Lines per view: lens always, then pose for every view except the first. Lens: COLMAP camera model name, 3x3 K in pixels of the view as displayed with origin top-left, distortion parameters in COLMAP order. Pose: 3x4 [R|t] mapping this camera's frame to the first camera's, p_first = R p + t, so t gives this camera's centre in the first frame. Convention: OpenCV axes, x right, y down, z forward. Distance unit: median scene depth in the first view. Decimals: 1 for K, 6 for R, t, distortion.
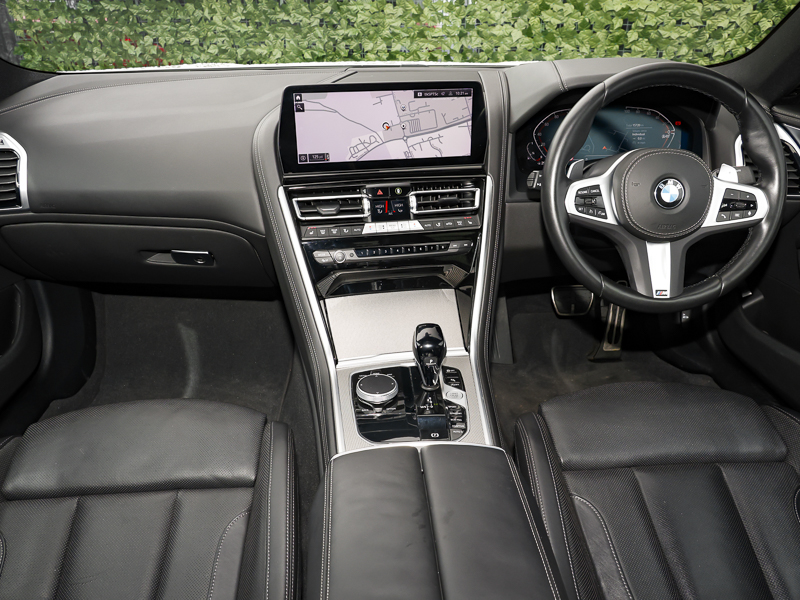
lens RADIAL K [[539.7, 0, 433.0], [0, 539.7, 294.2], [0, 0, 1]] dist [0.002779, 0.003601]
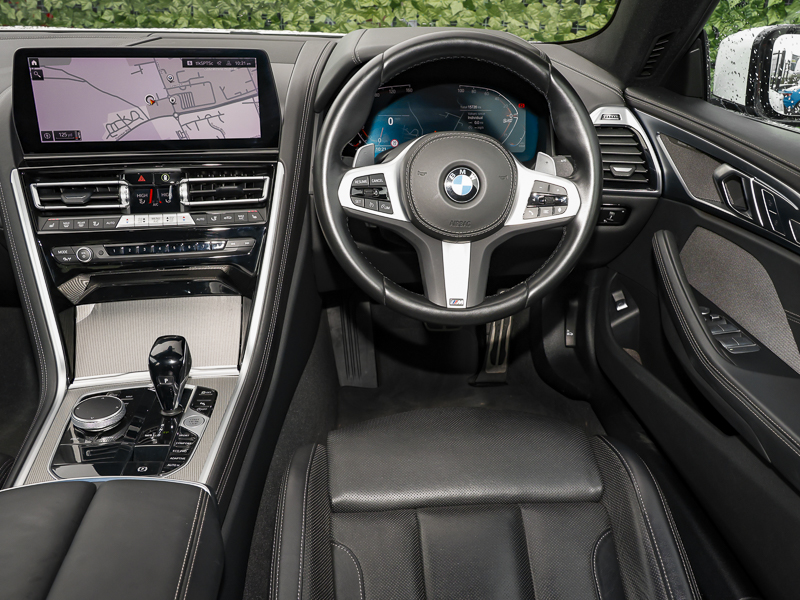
lens RADIAL K [[629.3, 0, 400.0], [0, 629.3, 300.0], [0, 0, 1]] dist [0.010350, -0.001240]
pose [[0.999589, 0.012265, 0.025896, 0.277456], [-0.011939, 0.999848, -0.012685, 0.007046], [-0.026048, 0.012370, 0.999584, 0.014133]]
